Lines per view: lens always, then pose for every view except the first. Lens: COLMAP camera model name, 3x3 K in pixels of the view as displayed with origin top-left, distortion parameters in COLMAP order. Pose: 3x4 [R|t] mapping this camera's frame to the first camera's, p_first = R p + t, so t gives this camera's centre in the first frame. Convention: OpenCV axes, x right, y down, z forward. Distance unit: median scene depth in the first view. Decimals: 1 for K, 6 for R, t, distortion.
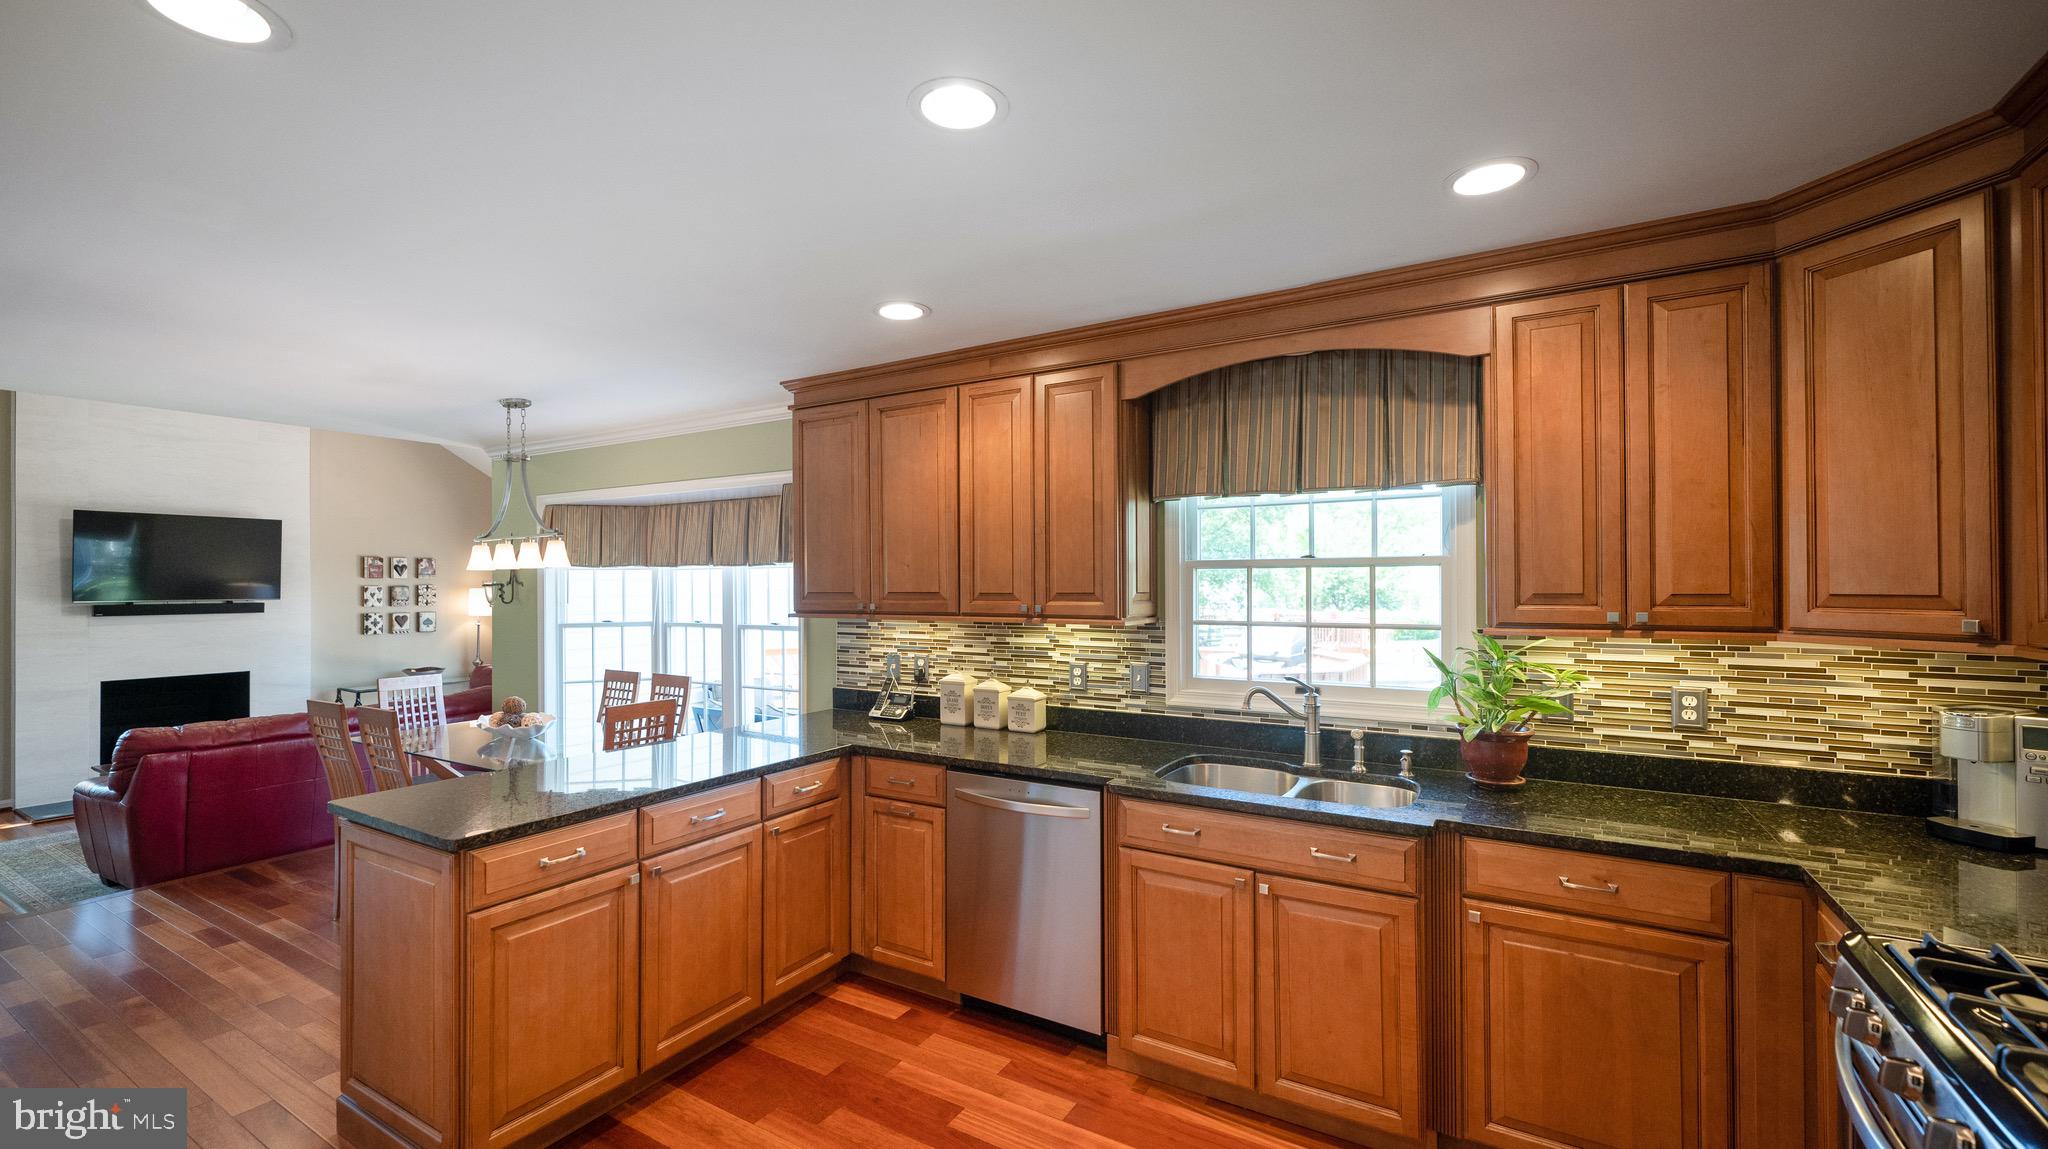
lens RADIAL K [[837.2, 0, 1035.5], [0, 837.2, 579.7], [0, 0, 1]] dist [0.010680, 0.000579]
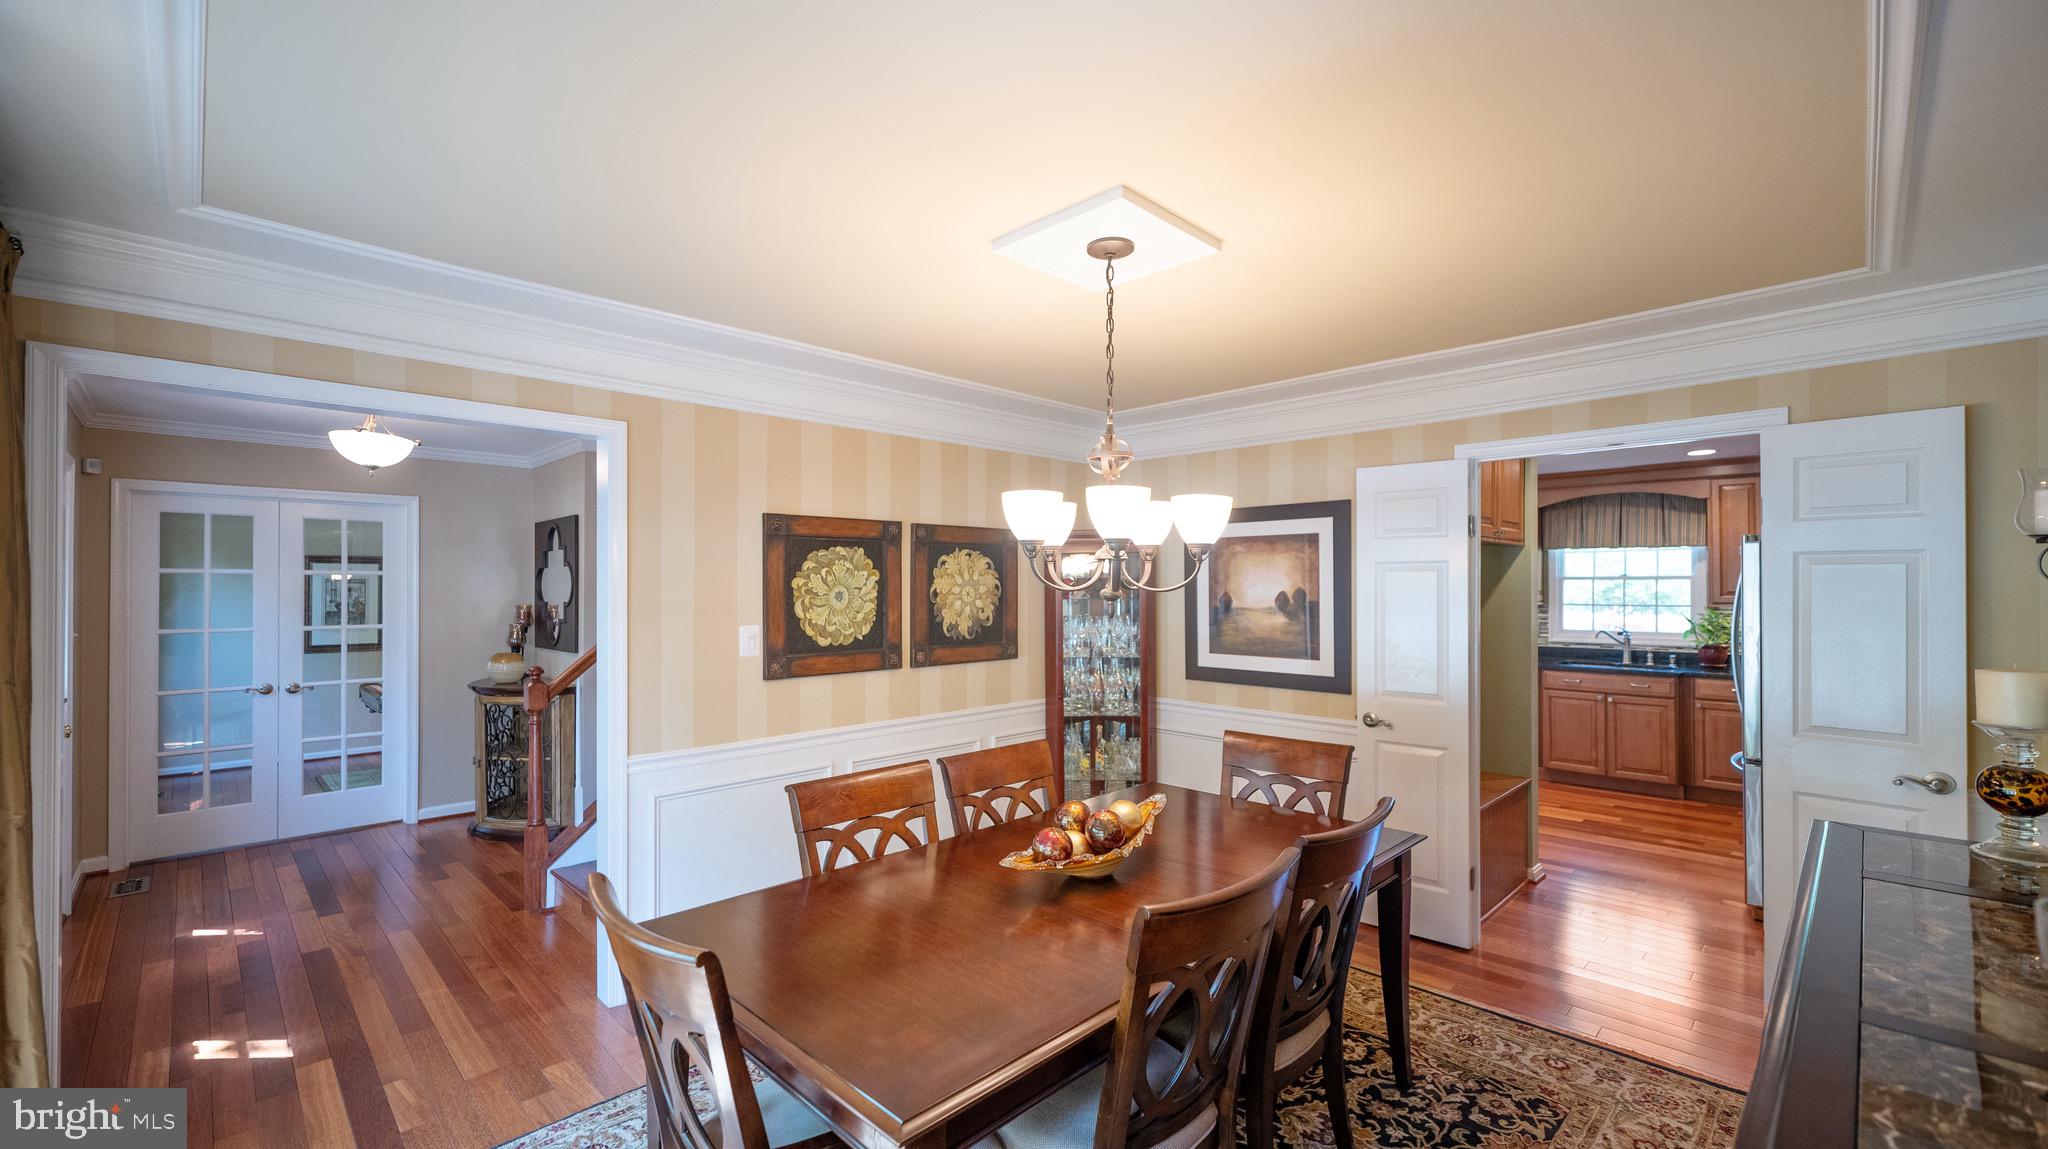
lens RADIAL K [[837.2, 0, 1039.3], [0, 837.2, 577.1], [0, 0, 1]] dist [0.010680, 0.000579]
pose [[0.968840, 0.002121, -0.247678, -0.598510], [-0.003375, 0.999984, -0.004640, -0.006332], [0.247664, 0.005331, 0.968831, -1.487042]]
